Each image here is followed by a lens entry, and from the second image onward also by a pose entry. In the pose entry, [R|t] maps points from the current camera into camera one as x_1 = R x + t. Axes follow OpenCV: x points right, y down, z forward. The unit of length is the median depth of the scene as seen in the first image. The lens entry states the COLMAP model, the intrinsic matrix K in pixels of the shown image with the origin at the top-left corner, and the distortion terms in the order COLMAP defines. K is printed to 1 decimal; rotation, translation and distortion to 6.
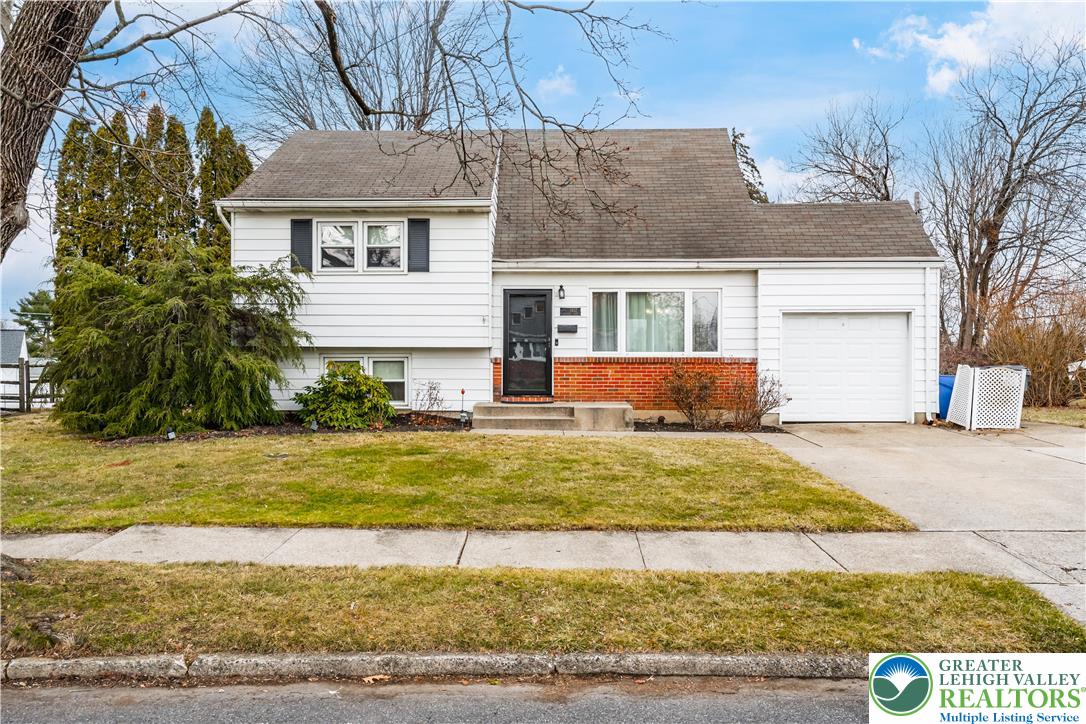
lens RADIAL K [[809.2, 0, 543.0], [0, 809.2, 362.0], [0, 0, 1]] dist [0.005841, -0.002132]
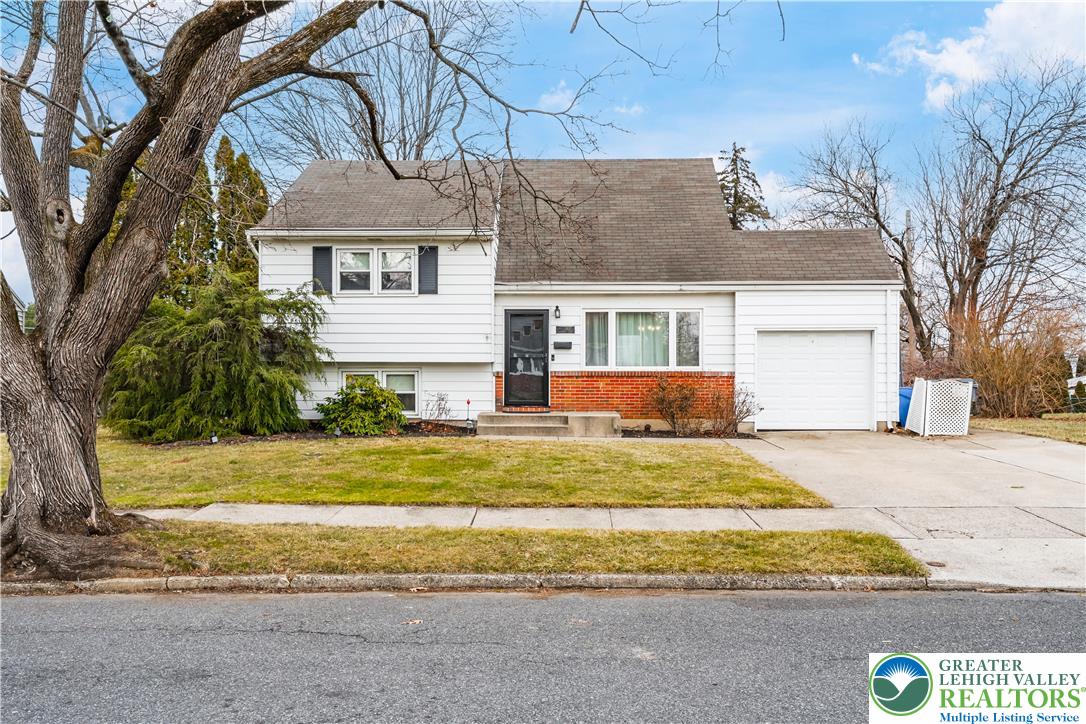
lens RADIAL K [[837.2, 0, 542.2], [0, 837.2, 374.6], [0, 0, 1]] dist [0.007386, 0.001737]
pose [[0.999994, -0.000325, -0.003493, 0.006464], [0.000316, 0.999997, -0.002613, 0.001815], [0.003494, 0.002612, 0.999990, -0.144752]]
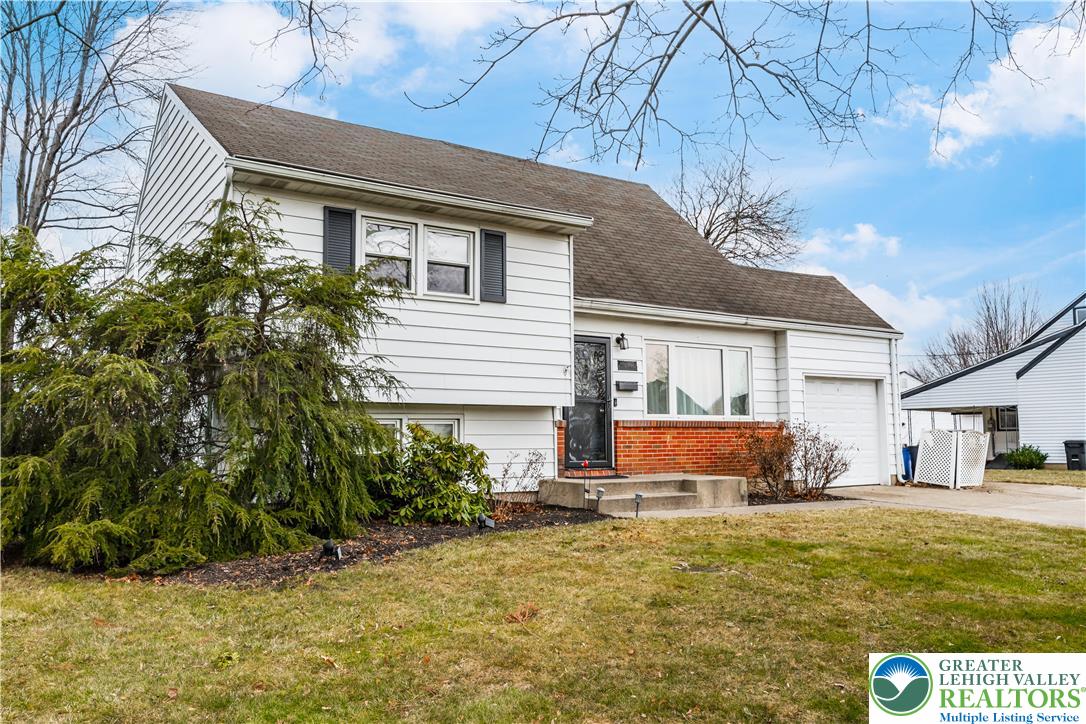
lens RADIAL K [[837.2, 0, 542.2], [0, 837.2, 374.6], [0, 0, 1]] dist [0.007386, 0.001737]
pose [[0.820302, 0.037058, 0.570729, -0.547583], [0.003235, 0.997582, -0.069424, 0.006702], [-0.571922, 0.058795, 0.818198, 0.356481]]
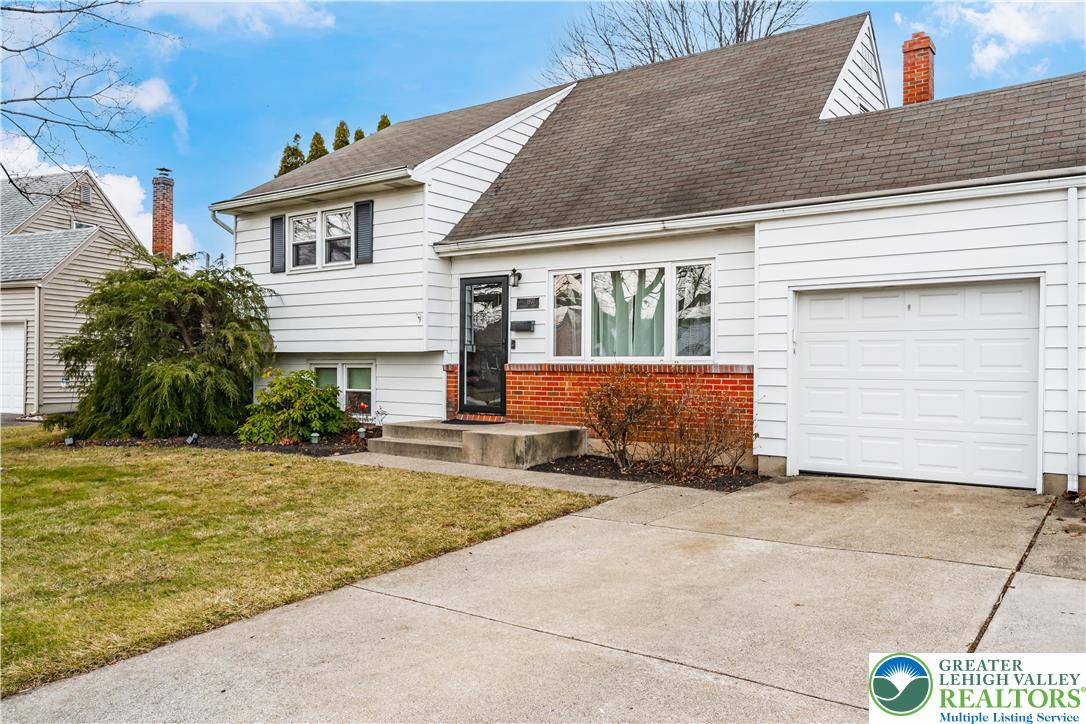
lens RADIAL K [[837.2, 0, 542.2], [0, 837.2, 374.6], [0, 0, 1]] dist [0.007386, 0.001737]
pose [[0.819218, 0.008858, -0.573414, 0.507676], [-0.000893, 0.999899, 0.014171, -0.007270], [0.573482, -0.011097, 0.819143, 0.381519]]
